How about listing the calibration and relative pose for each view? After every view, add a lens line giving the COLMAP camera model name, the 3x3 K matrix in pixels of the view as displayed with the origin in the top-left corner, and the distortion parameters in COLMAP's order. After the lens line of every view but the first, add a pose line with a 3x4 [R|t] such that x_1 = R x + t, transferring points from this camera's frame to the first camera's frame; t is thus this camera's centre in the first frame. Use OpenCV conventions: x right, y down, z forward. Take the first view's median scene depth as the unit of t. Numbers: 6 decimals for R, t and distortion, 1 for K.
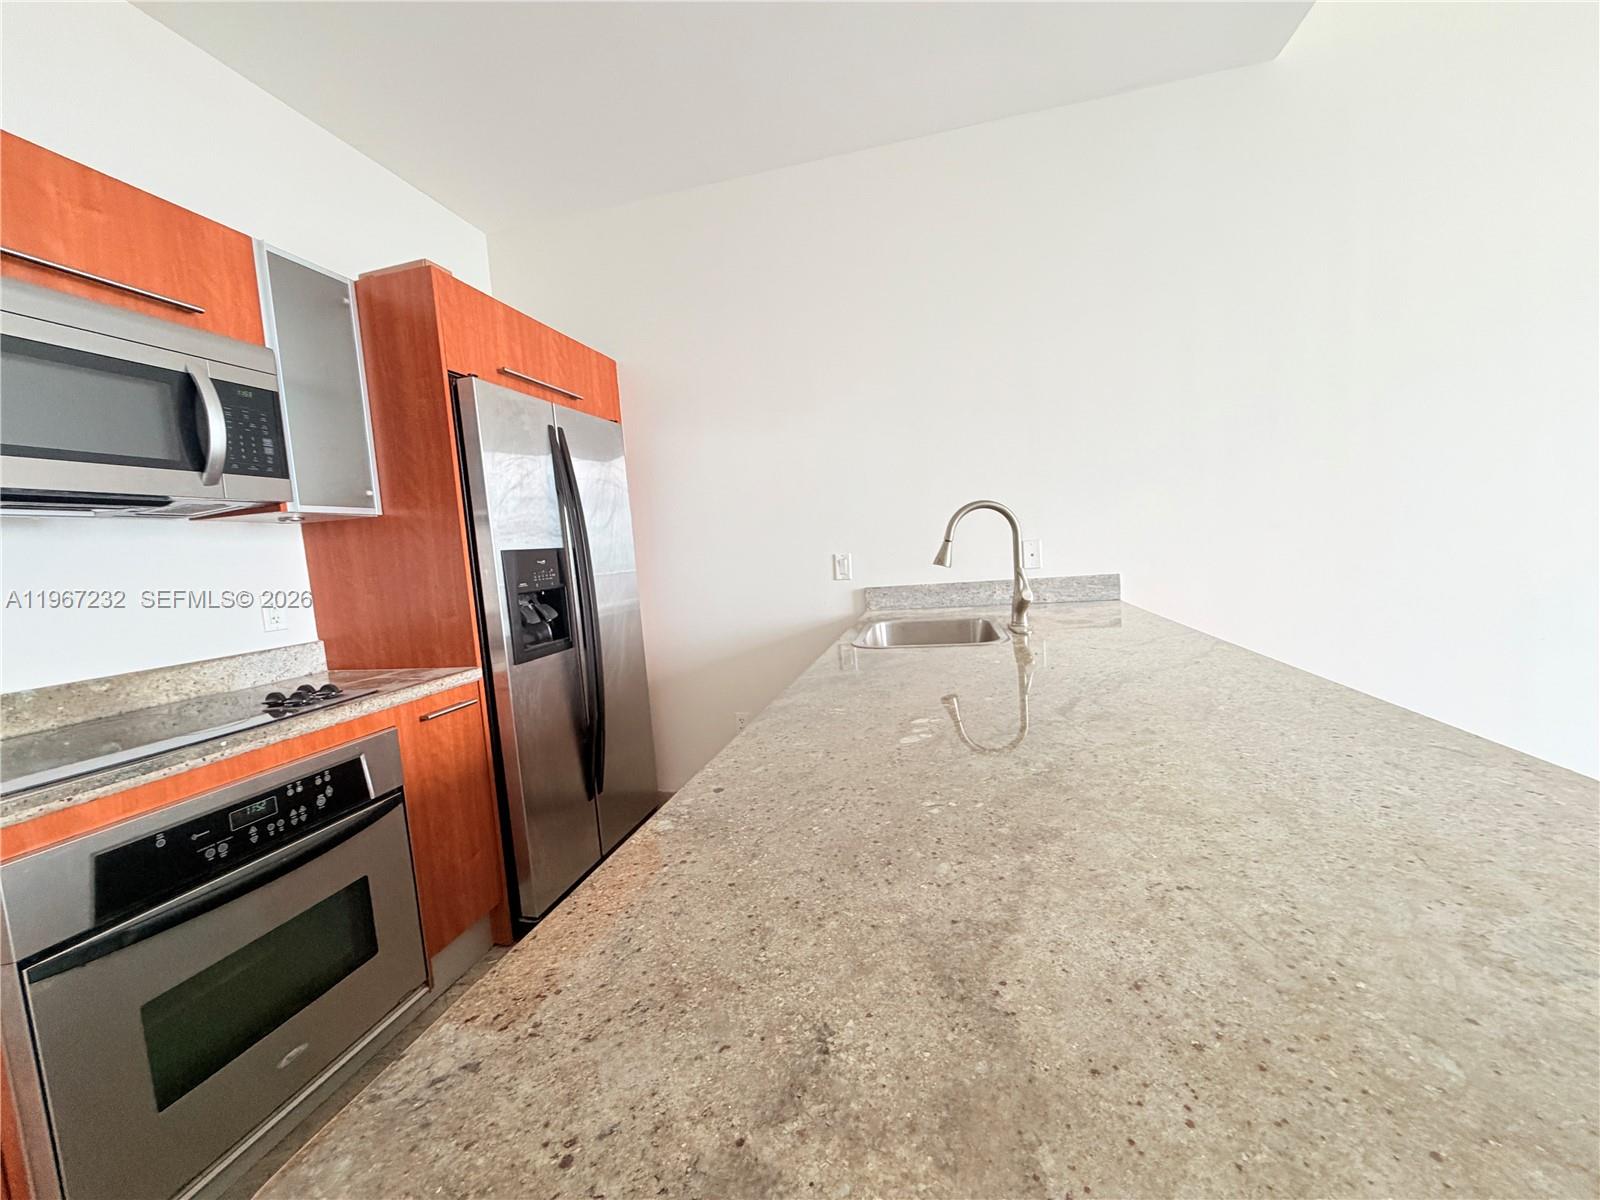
lens RADIAL K [[635.7, 0, 789.6], [0, 635.7, 600.0], [0, 0, 1]] dist [-0.001529, 0.000160]
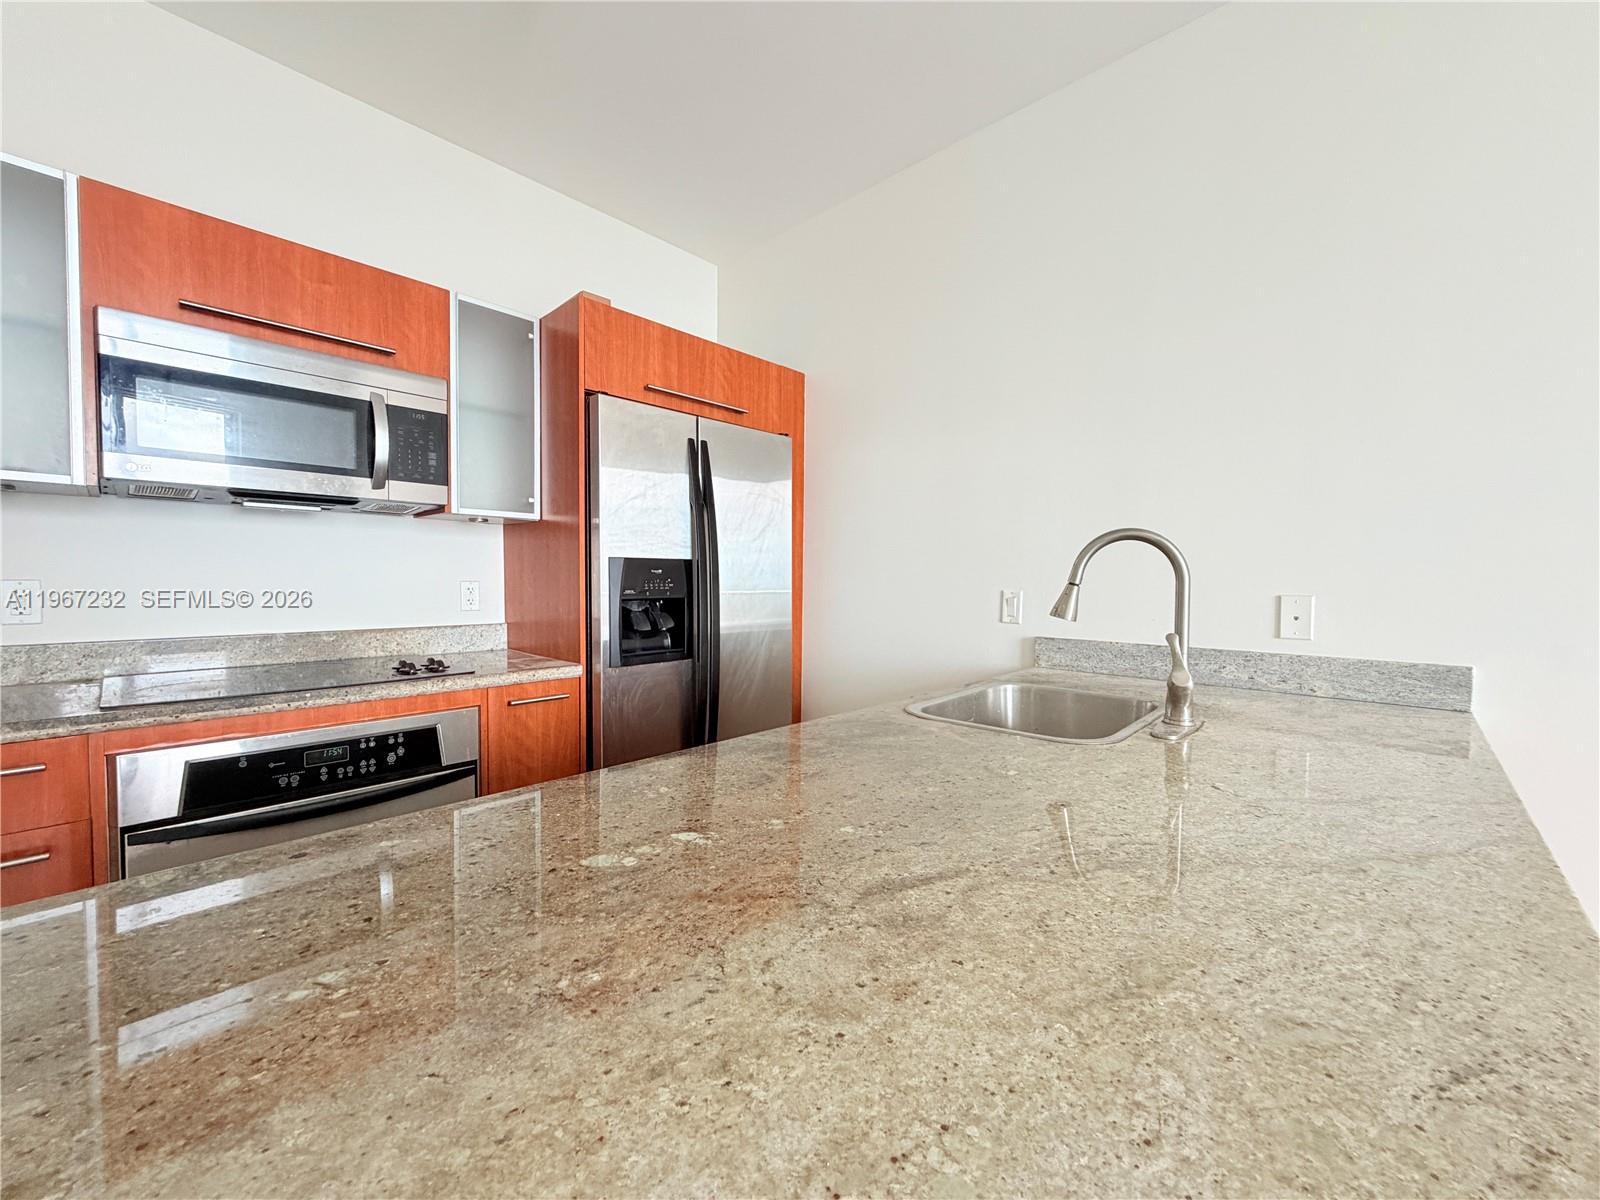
lens RADIAL K [[635.2, 0, 792.6], [0, 635.2, 600.0], [0, 0, 1]] dist [0.000111, -0.000252]
pose [[0.864798, 0.096677, -0.492724, 0.442942], [-0.112705, 0.993624, -0.002854, -0.052019], [0.489307, 0.058001, 0.870181, 0.322197]]
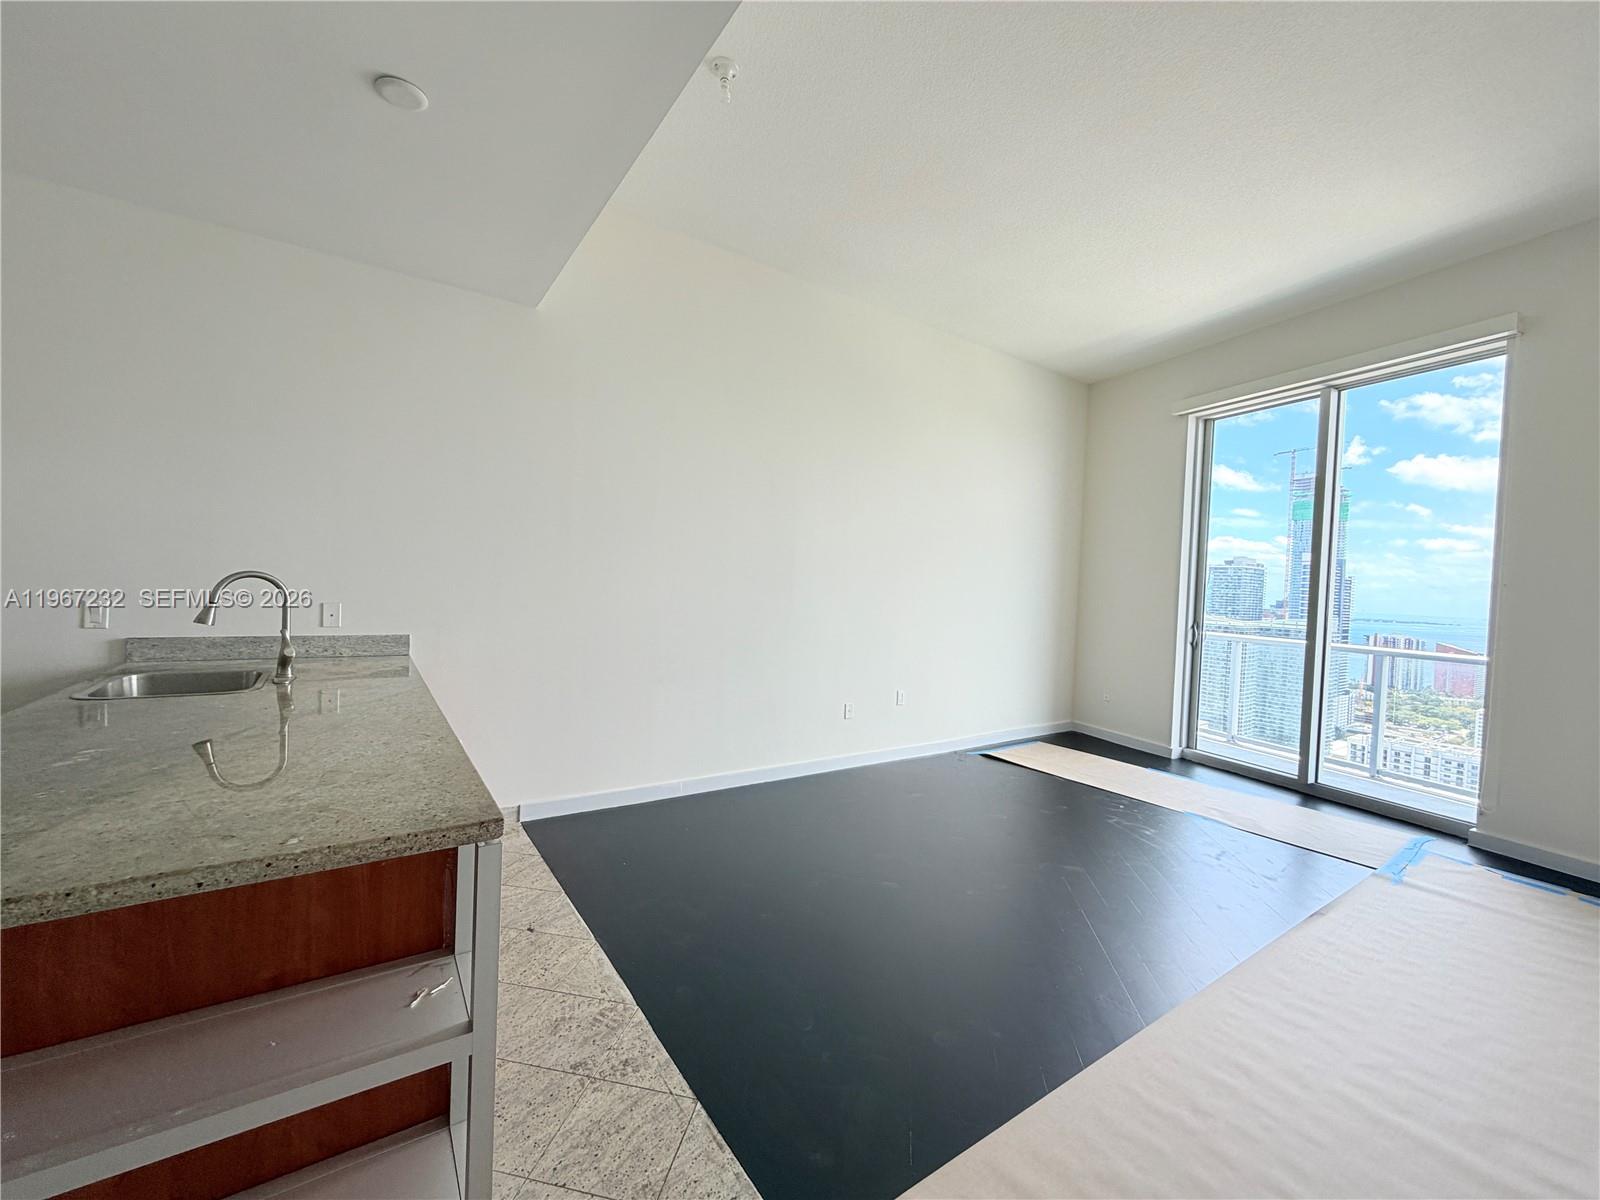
lens RADIAL K [[638.0, 0, 795.4], [0, 638.0, 601.2], [0, 0, 1]] dist [-0.000047, -0.000115]
pose [[0.662448, 0.078942, 0.744937, 0.121714], [-0.024134, 0.996165, -0.084103, -0.032591], [-0.748719, 0.037735, 0.661813, -0.726580]]
